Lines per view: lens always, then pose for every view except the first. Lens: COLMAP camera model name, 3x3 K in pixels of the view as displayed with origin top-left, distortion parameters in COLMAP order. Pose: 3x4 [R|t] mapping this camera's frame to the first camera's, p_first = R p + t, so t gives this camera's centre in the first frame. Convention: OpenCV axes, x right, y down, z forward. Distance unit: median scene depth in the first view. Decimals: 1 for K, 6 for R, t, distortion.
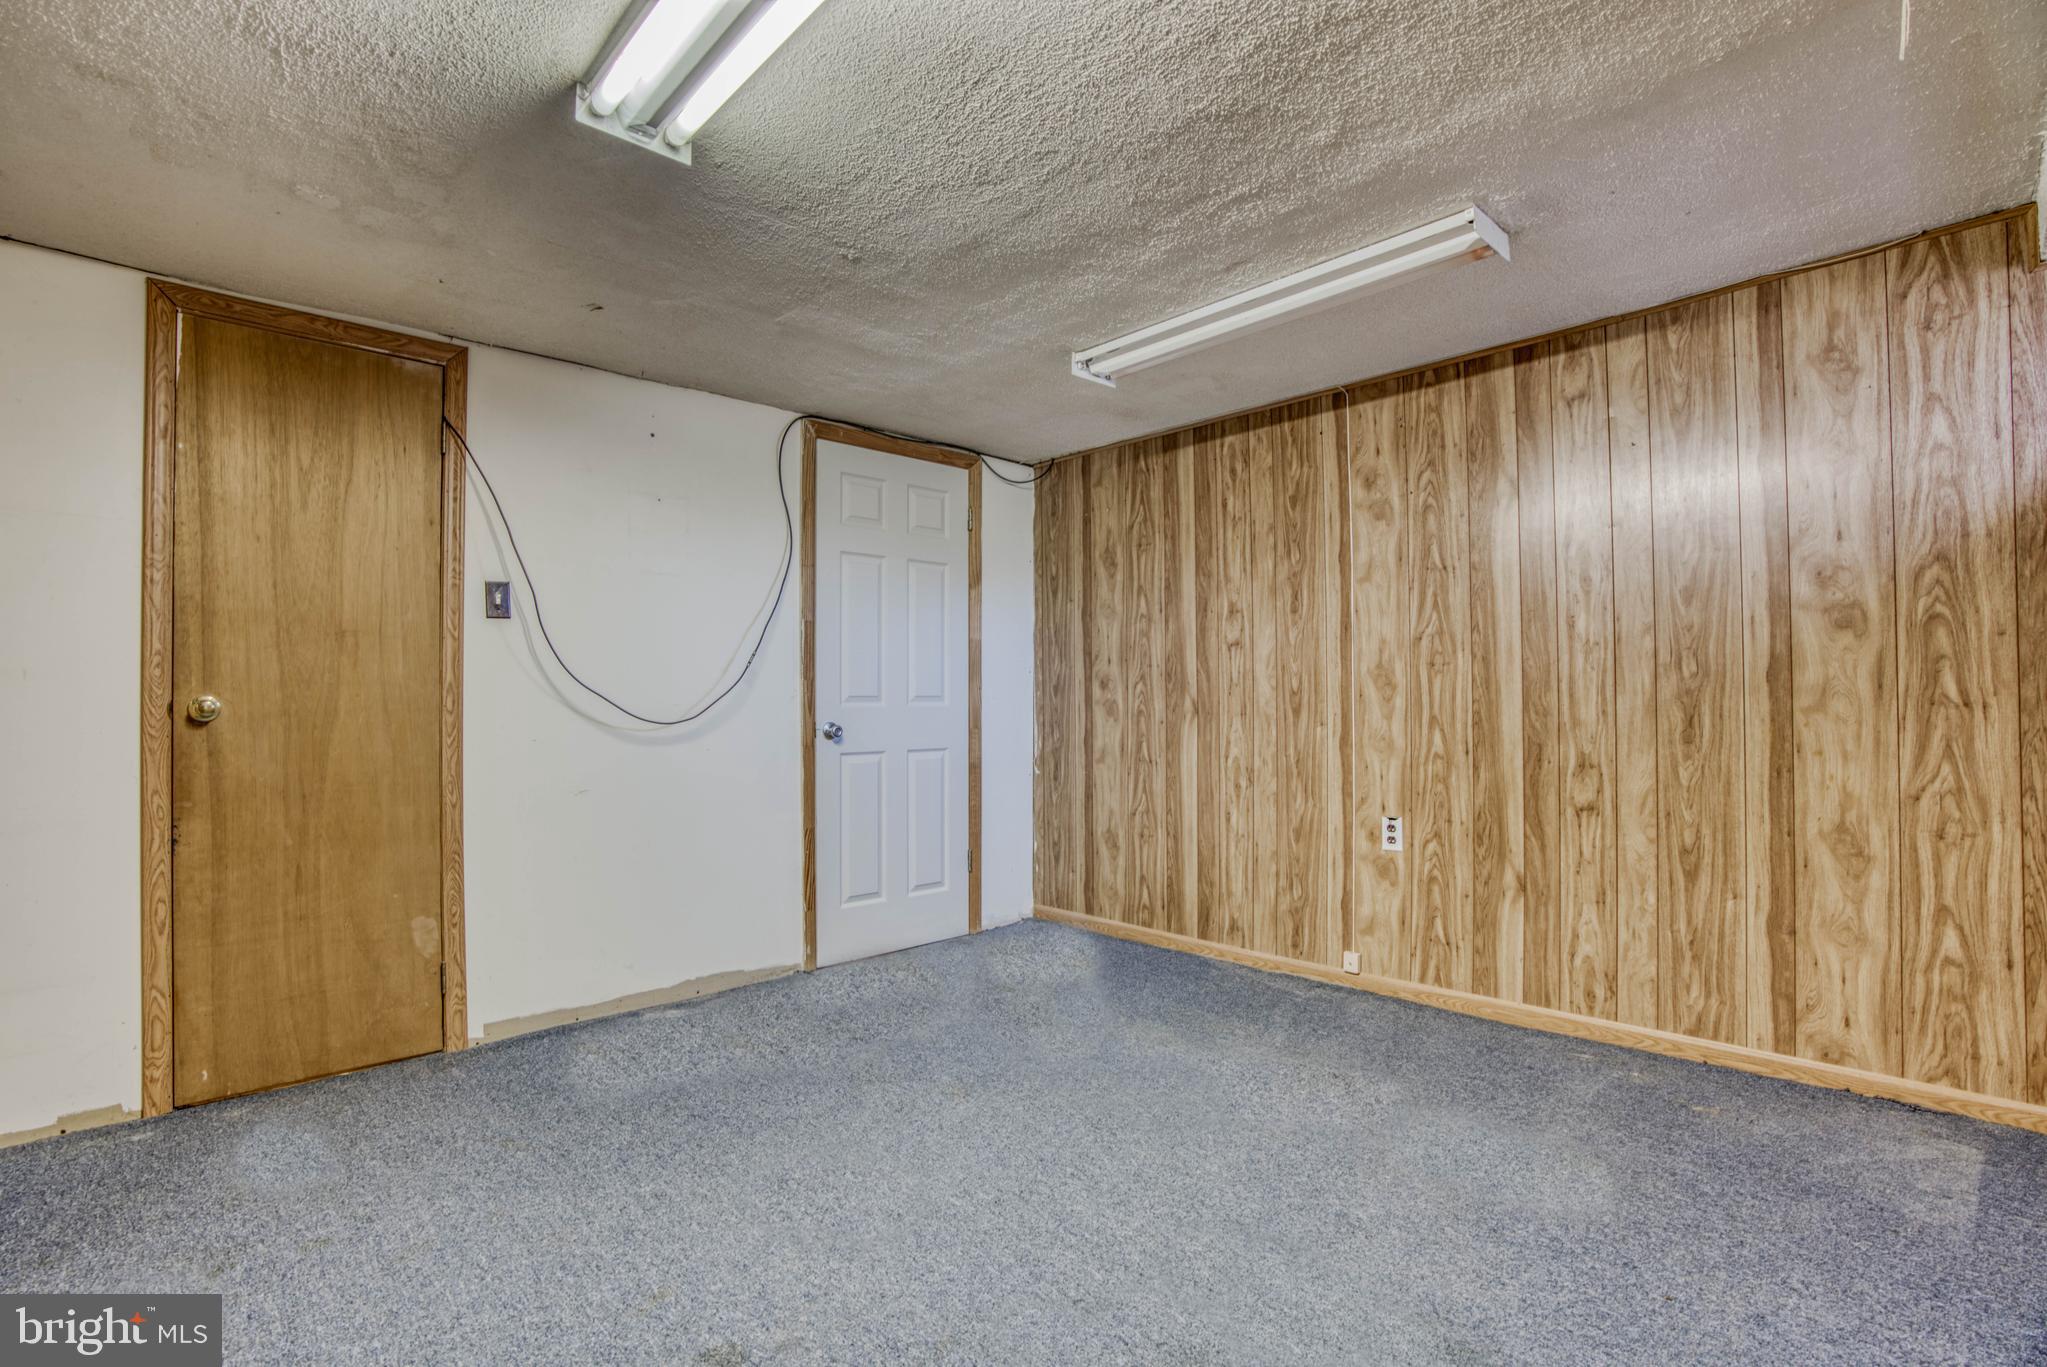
lens RADIAL K [[936.0, 0, 1008.9], [0, 936.0, 692.9], [0, 0, 1]] dist [-0.071200, 0.030758]
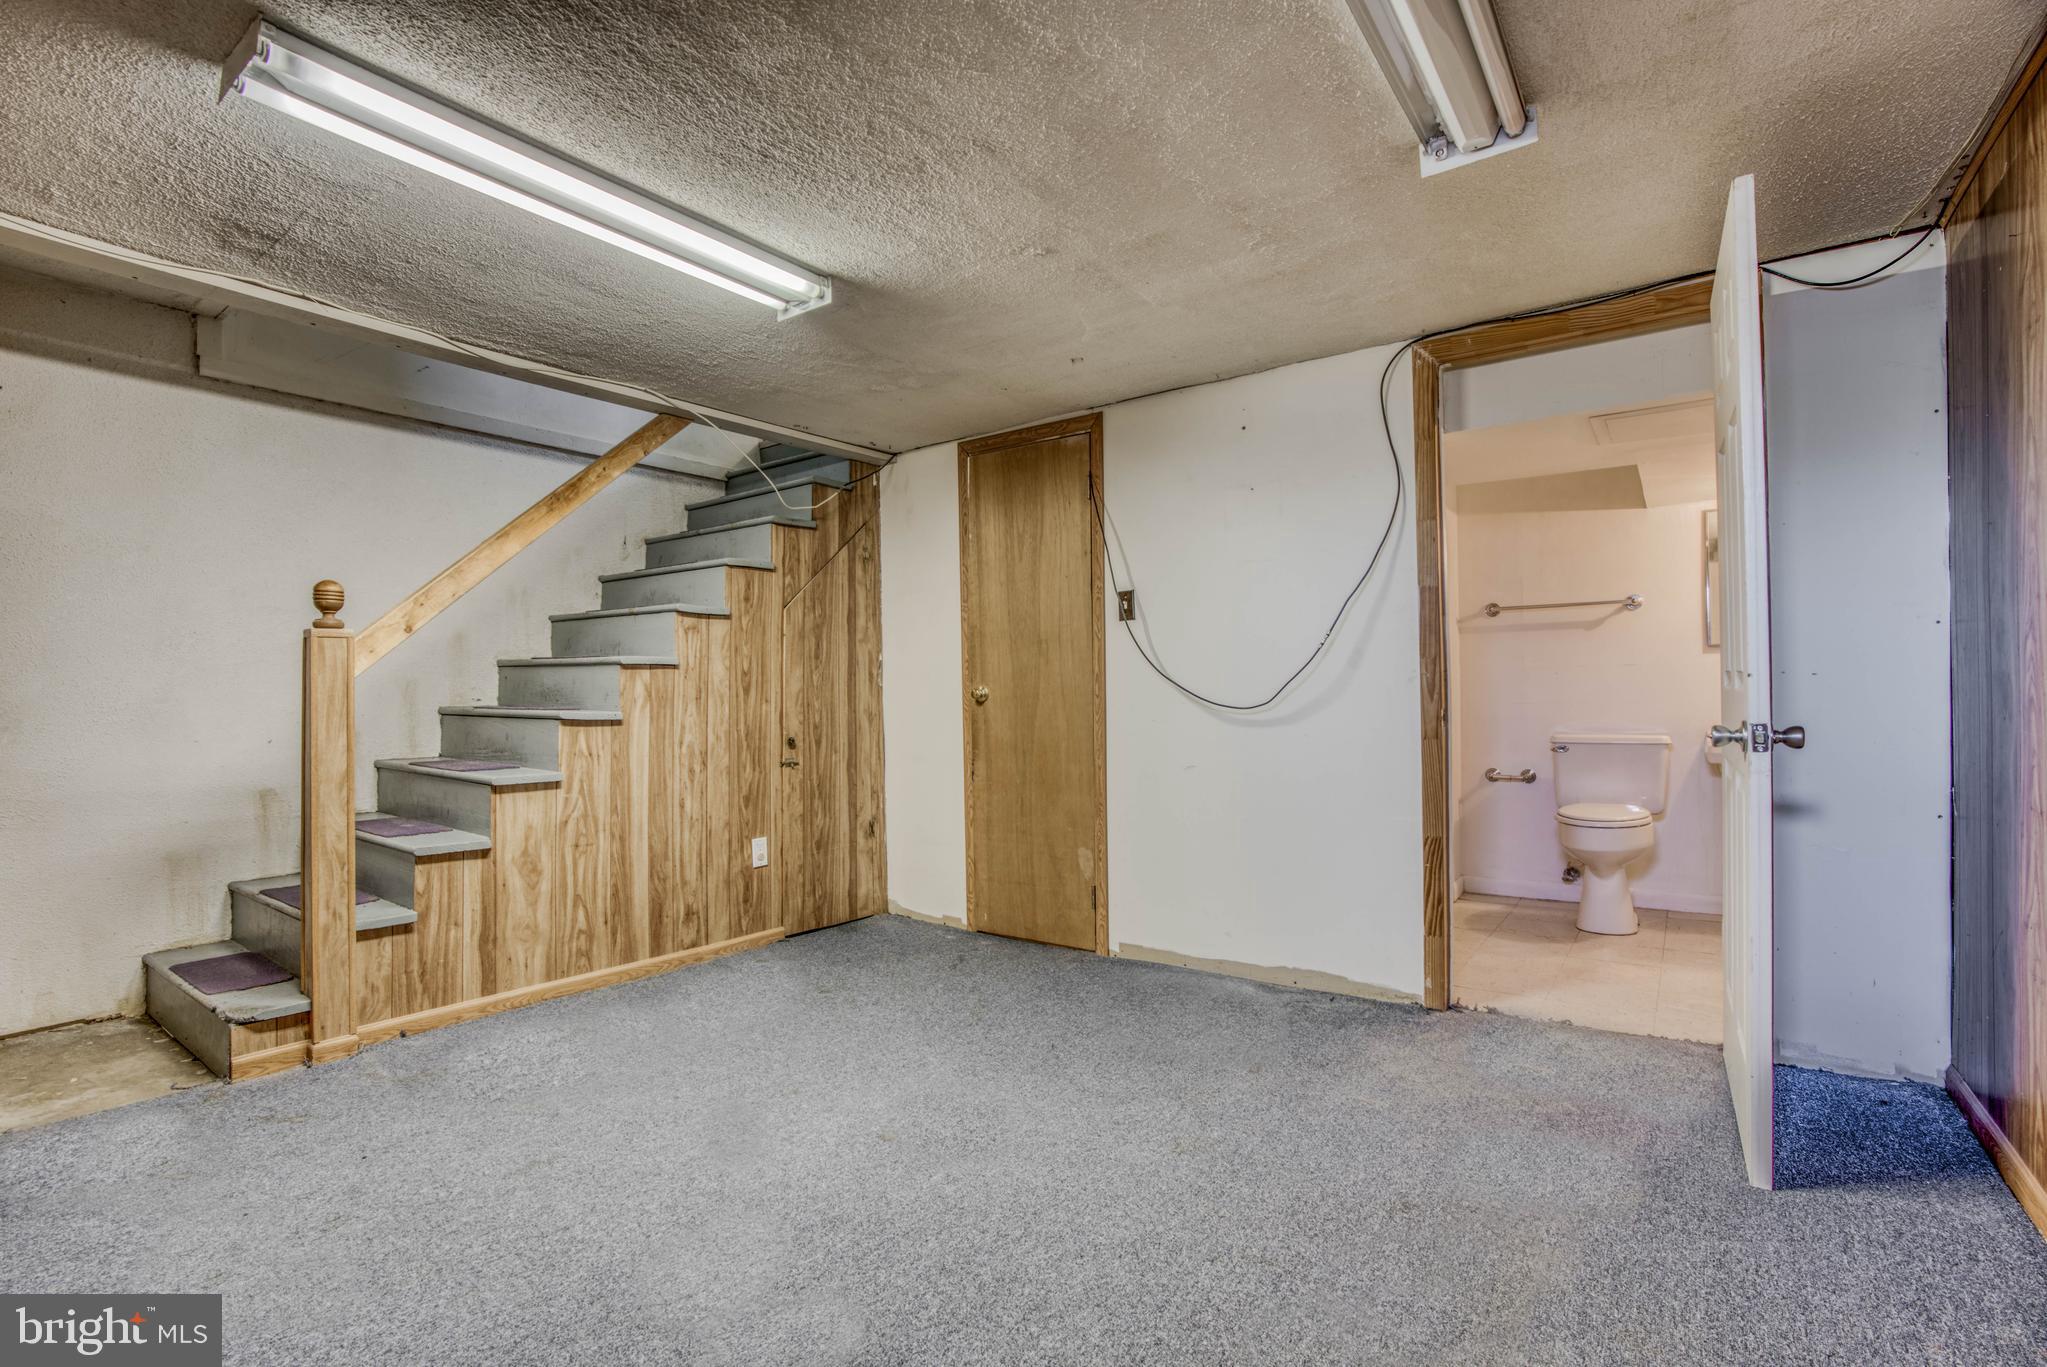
lens RADIAL K [[936.0, 0, 1008.9], [0, 936.0, 692.9], [0, 0, 1]] dist [-0.071200, 0.030758]
pose [[0.187082, -0.001145, -0.982344, 0.700365], [0.019602, 0.999805, 0.002568, 0.011524], [0.982149, -0.019736, 0.187068, 0.648532]]
